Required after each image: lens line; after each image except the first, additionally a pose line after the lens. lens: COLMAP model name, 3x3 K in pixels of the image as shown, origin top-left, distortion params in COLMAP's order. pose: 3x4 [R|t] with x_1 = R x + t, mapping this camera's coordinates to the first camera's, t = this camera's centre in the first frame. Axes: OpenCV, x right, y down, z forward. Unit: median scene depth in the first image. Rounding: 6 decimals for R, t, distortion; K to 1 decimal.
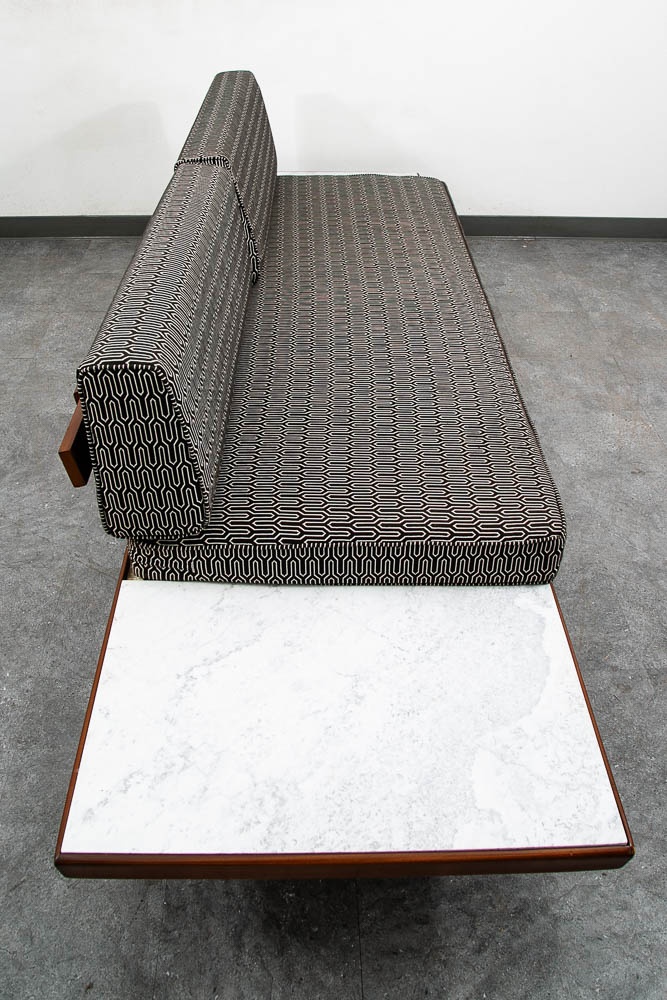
lens RADIAL K [[863.8, 0, 331.9], [0, 863.8, 390.3], [0, 0, 1]] dist [-0.116984, 0.055880]
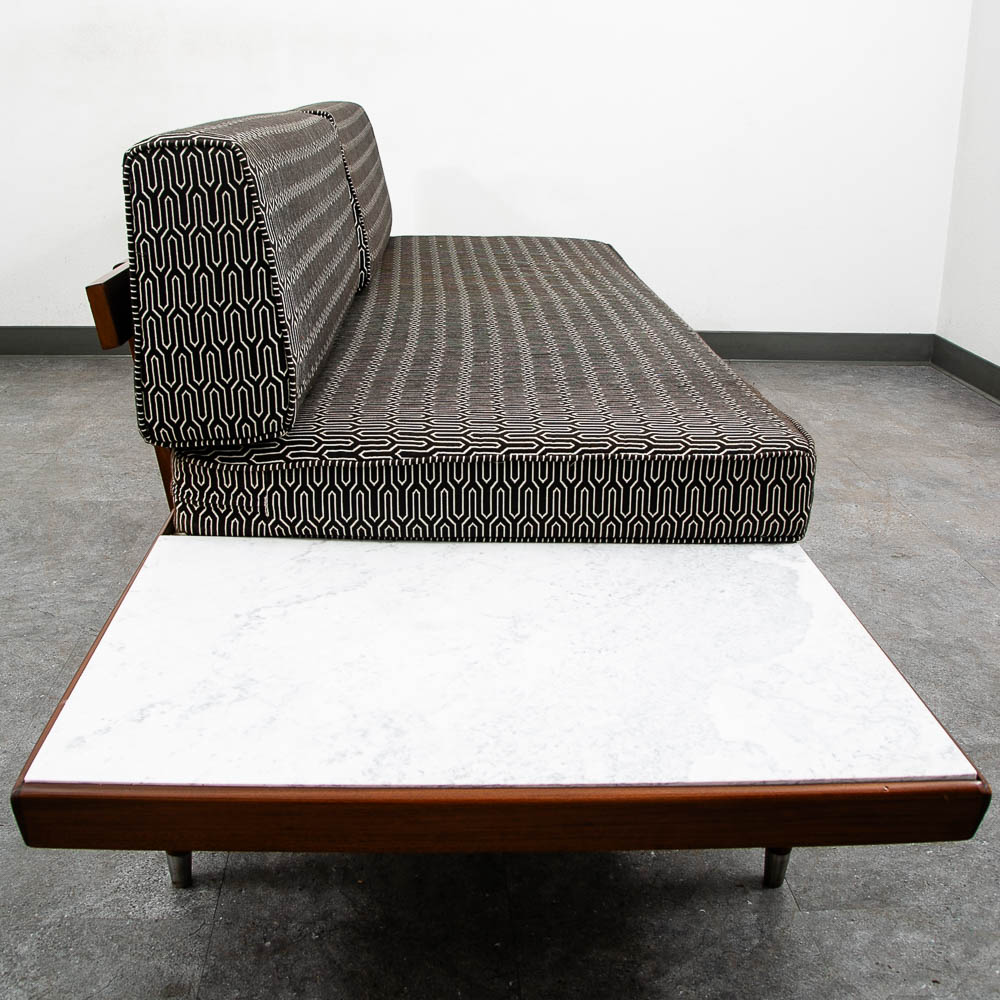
lens RADIAL K [[1145.9, 0, 461.3], [0, 1145.9, 422.5], [0, 0, 1]] dist [-0.128925, 0.068009]
pose [[0.999978, -0.001708, 0.006370, -0.015707], [0.003470, 0.957638, -0.287953, 0.412239], [-0.005609, 0.287969, 0.957623, 0.128204]]
